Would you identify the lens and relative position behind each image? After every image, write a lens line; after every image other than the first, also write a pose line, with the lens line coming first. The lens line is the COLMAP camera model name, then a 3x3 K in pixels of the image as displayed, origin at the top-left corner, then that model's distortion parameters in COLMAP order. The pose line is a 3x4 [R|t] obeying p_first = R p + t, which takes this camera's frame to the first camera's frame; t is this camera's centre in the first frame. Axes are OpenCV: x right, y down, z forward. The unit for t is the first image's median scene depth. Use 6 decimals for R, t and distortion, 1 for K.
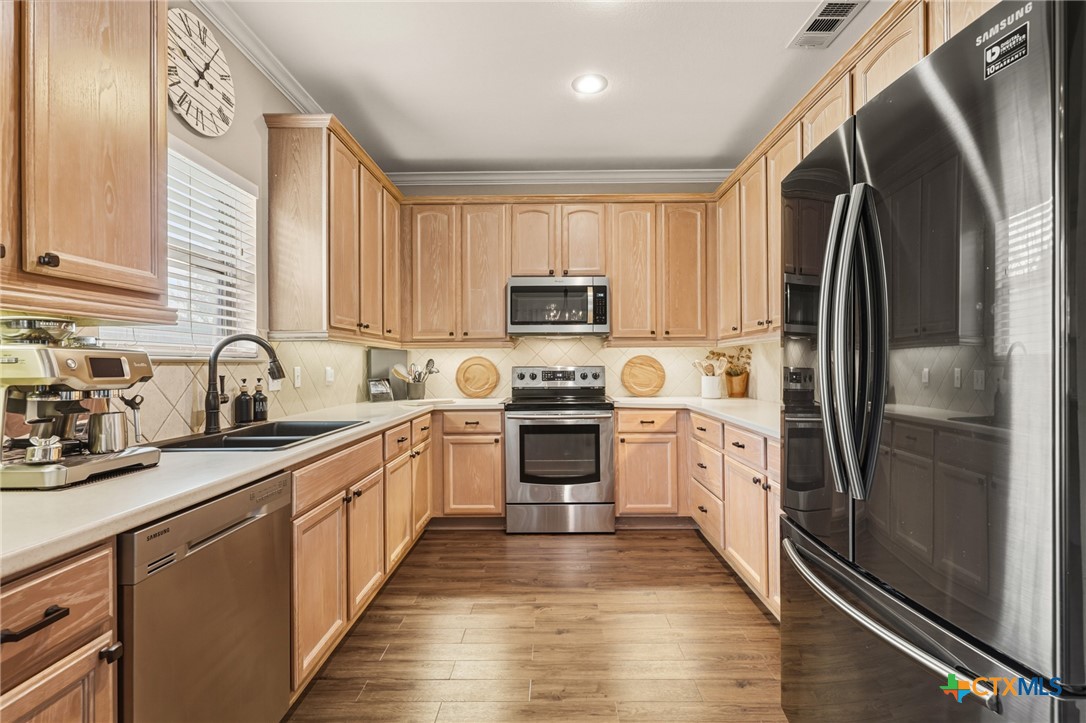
lens RADIAL K [[511.1, 0, 548.5], [0, 511.1, 364.2], [0, 0, 1]] dist [0.000154, -0.000074]
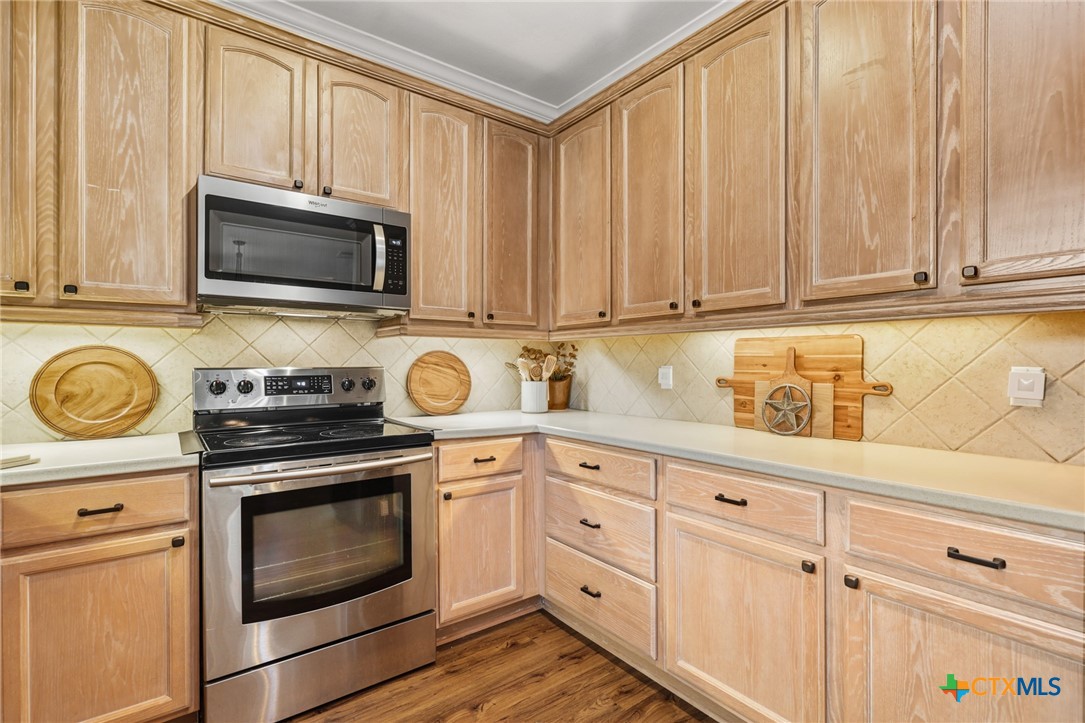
lens RADIAL K [[510.6, 0, 548.0], [0, 510.6, 364.2], [0, 0, 1]] dist [0.000154, -0.000074]
pose [[0.790273, 0.005071, 0.612734, -0.123455], [-0.003948, 0.999987, -0.003183, 0.001508], [-0.612742, 0.000096, 0.790283, 0.491476]]
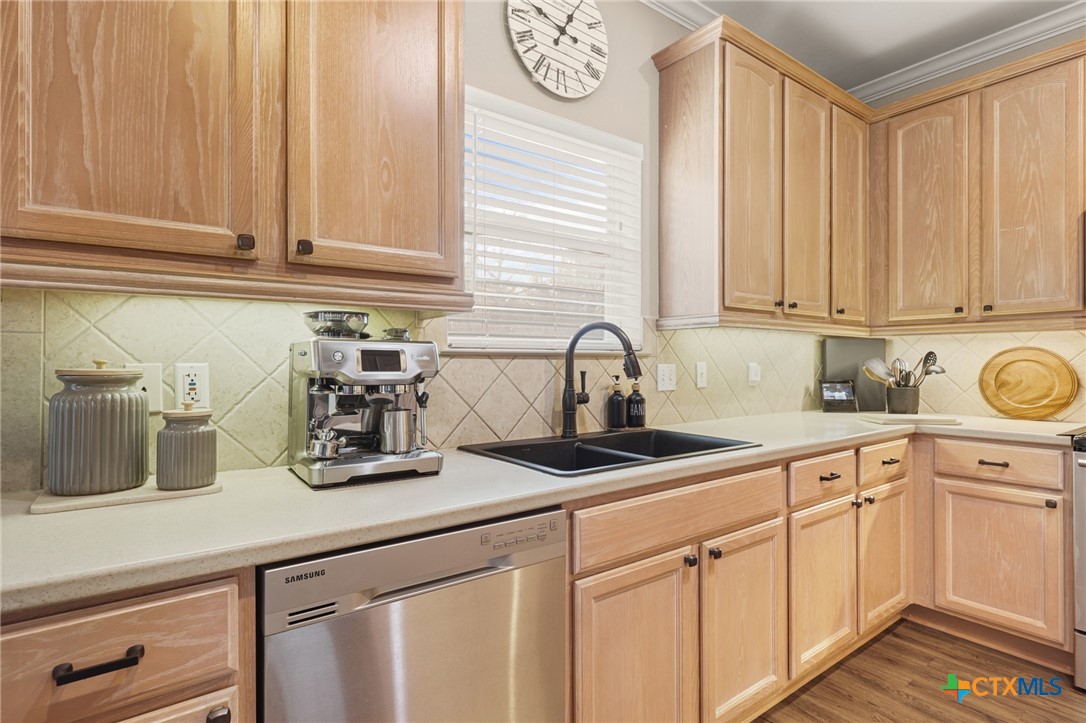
lens RADIAL K [[545.0, 0, 543.0], [0, 545.0, 361.5], [0, 0, 1]] dist [0.001322, -0.000354]
pose [[0.601475, 0.006693, -0.798864, 0.034007], [-0.003897, 0.999978, 0.005443, 0.000502], [0.798882, -0.000161, 0.601487, 0.245397]]
